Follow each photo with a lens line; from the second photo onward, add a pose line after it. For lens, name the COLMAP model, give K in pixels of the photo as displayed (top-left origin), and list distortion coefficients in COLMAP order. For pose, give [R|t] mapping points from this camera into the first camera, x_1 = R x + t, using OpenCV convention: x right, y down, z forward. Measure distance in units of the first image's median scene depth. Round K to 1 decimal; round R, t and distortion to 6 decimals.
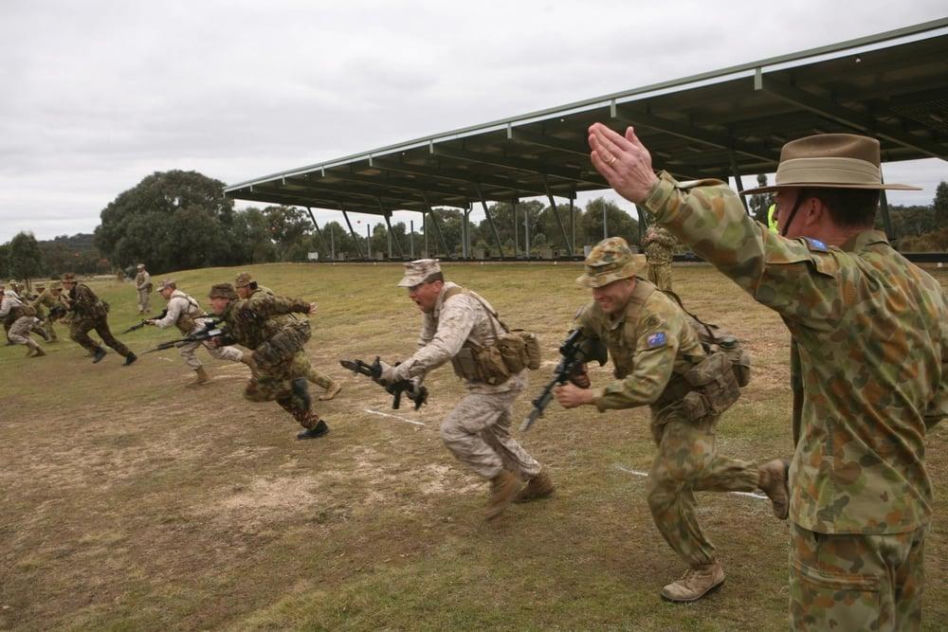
lens RADIAL K [[990.8, 0, 474.0], [0, 990.8, 316.0], [0, 0, 1]] dist [0.006650, 0.001917]
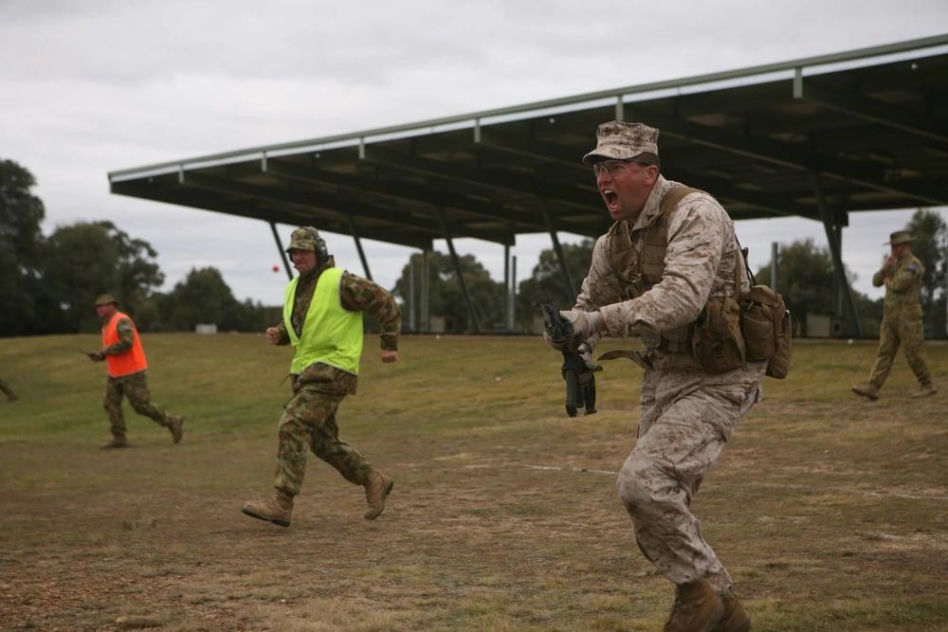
lens RADIAL K [[990.8, 0, 474.0], [0, 990.8, 316.0], [0, 0, 1]] dist [0.006650, 0.001917]
pose [[0.923910, -0.001241, 0.382609, -0.222857], [0.025561, 0.997961, -0.058487, -0.027786], [-0.381756, 0.063817, 0.922057, 0.419583]]
